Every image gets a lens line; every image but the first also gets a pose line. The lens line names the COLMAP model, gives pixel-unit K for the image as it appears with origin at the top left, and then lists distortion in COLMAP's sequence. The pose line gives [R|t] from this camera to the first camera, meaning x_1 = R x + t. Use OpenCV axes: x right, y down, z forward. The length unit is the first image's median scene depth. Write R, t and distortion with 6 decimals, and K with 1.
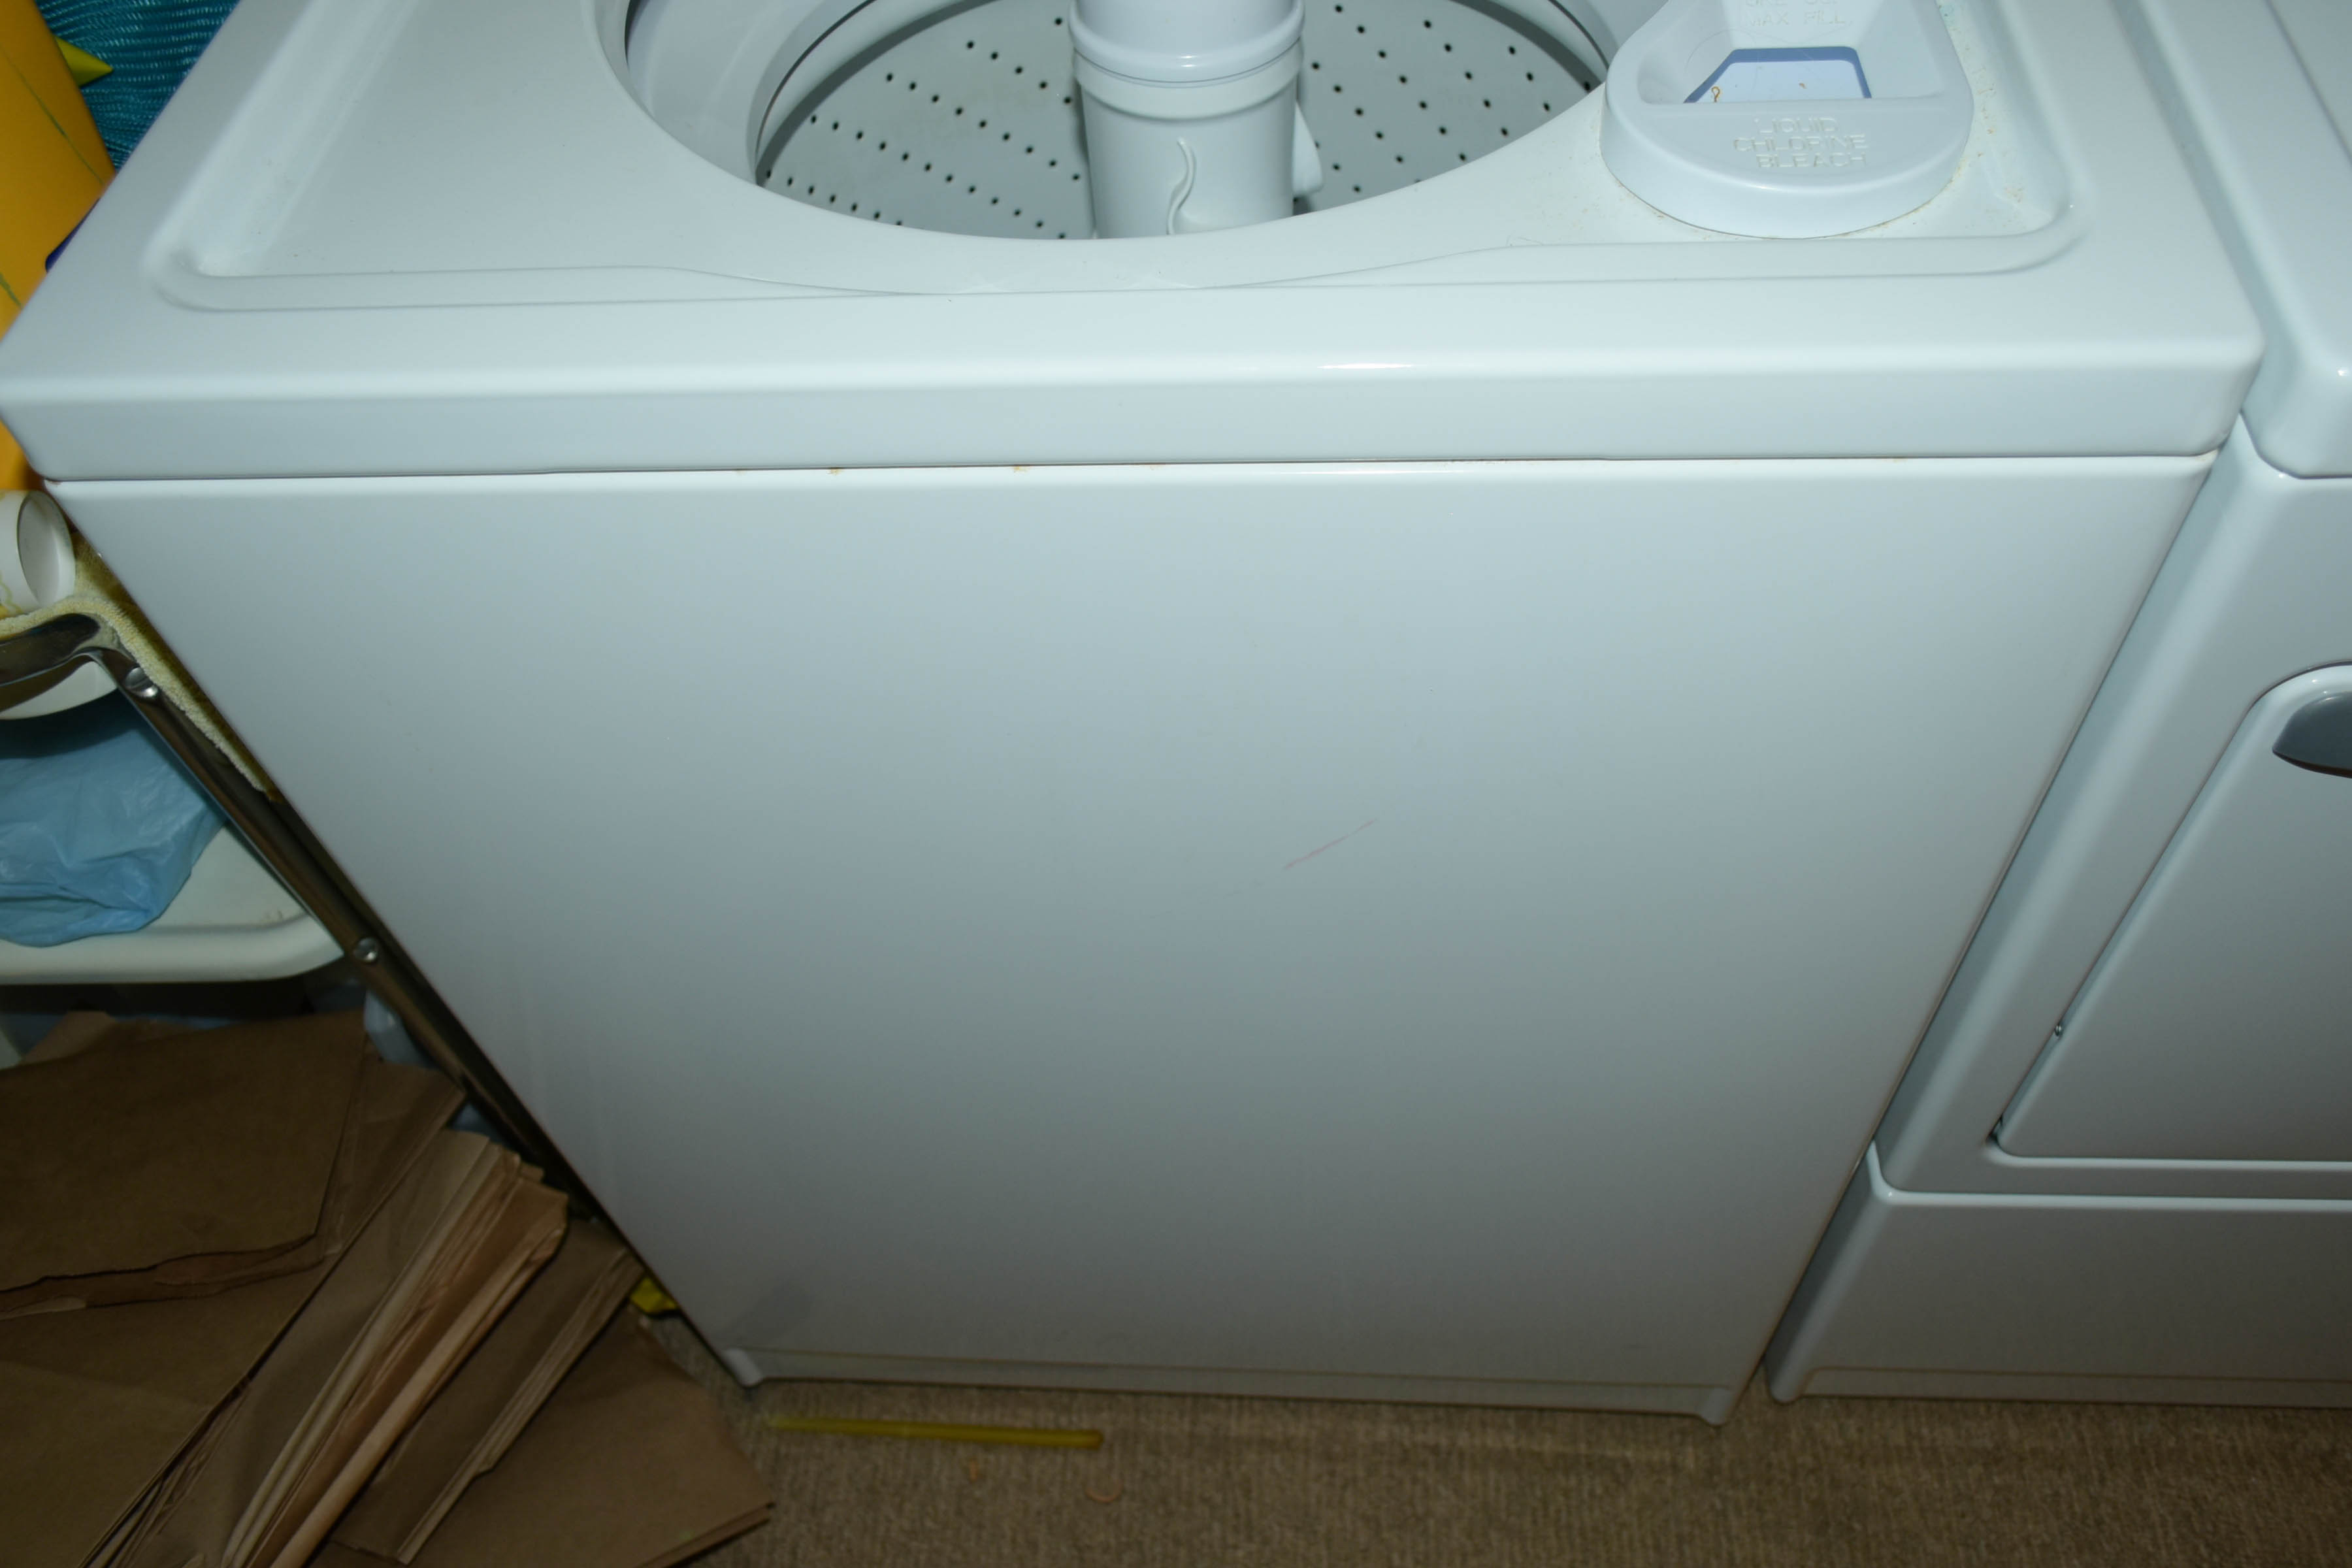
lens RADIAL K [[1797.0, 0, 1184.6], [0, 1797.0, 774.8], [0, 0, 1]] dist [-0.027743, 0.012422]
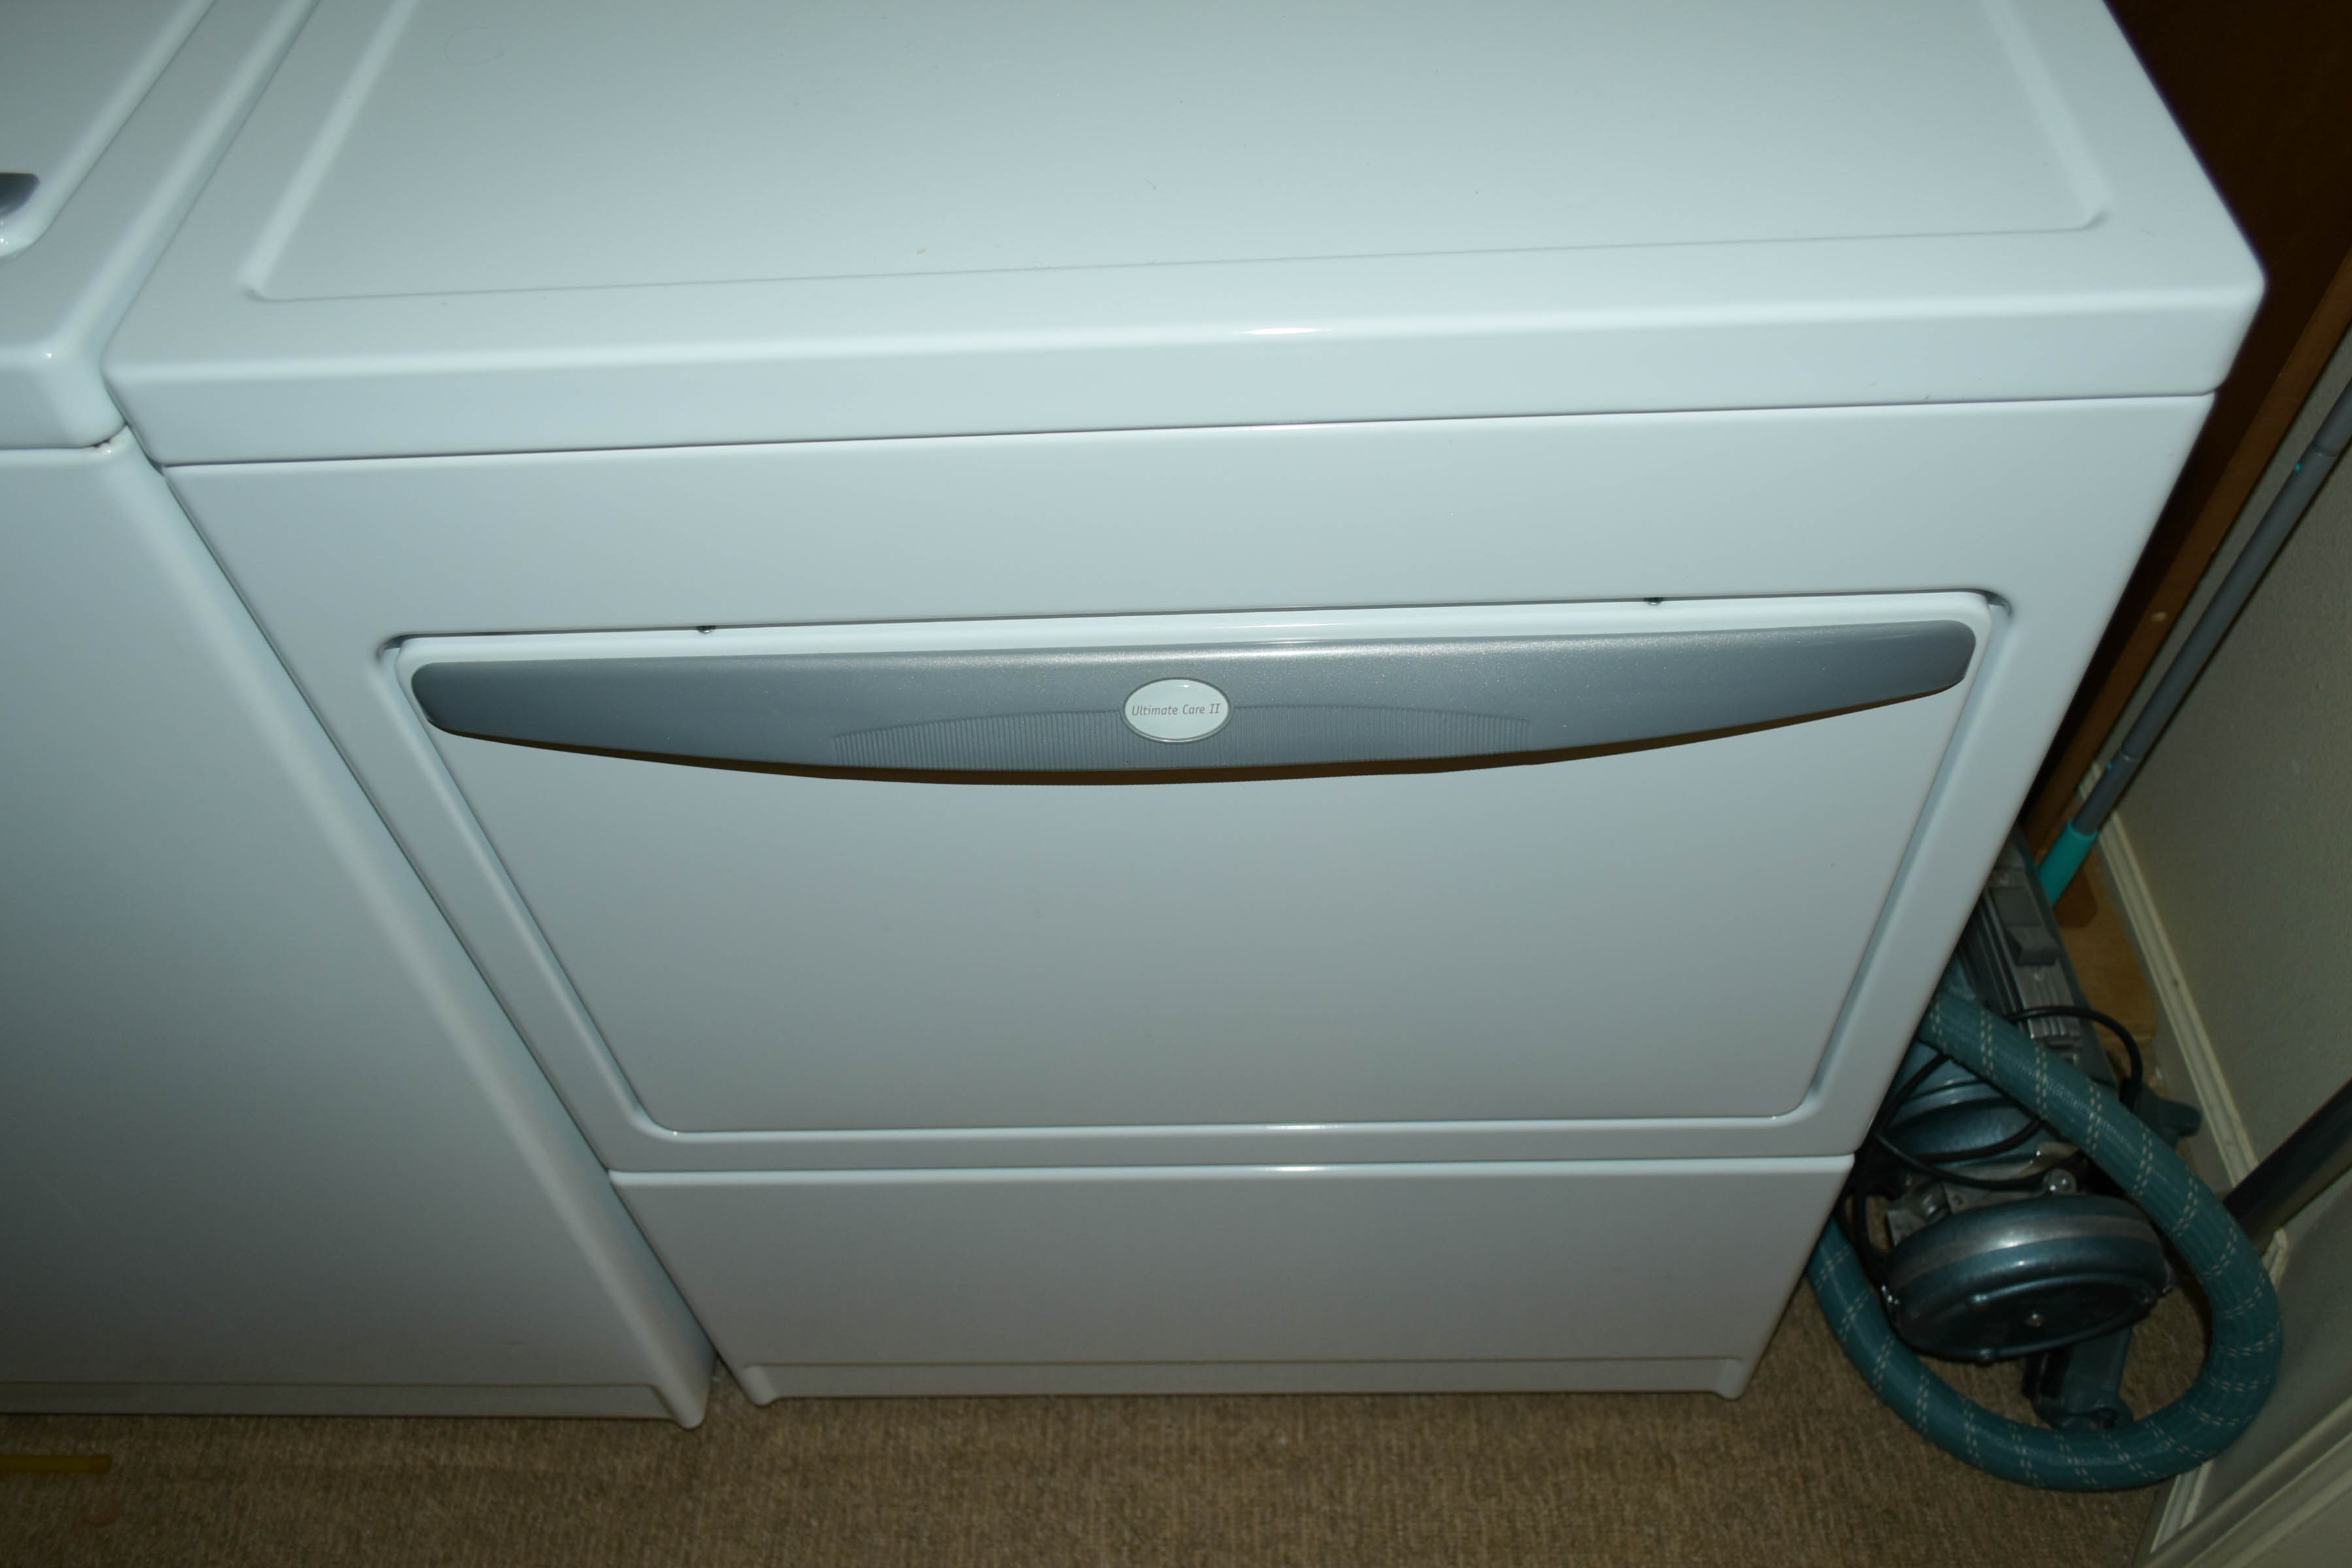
lens RADIAL K [[1797.0, 0, 1220.7], [0, 1797.0, 741.4], [0, 0, 1]] dist [-0.027743, 0.012422]
pose [[0.997424, -0.009039, 0.071158, 0.535221], [0.014341, 0.997128, -0.074359, 0.045881], [-0.070282, 0.075188, 0.994690, -0.088611]]
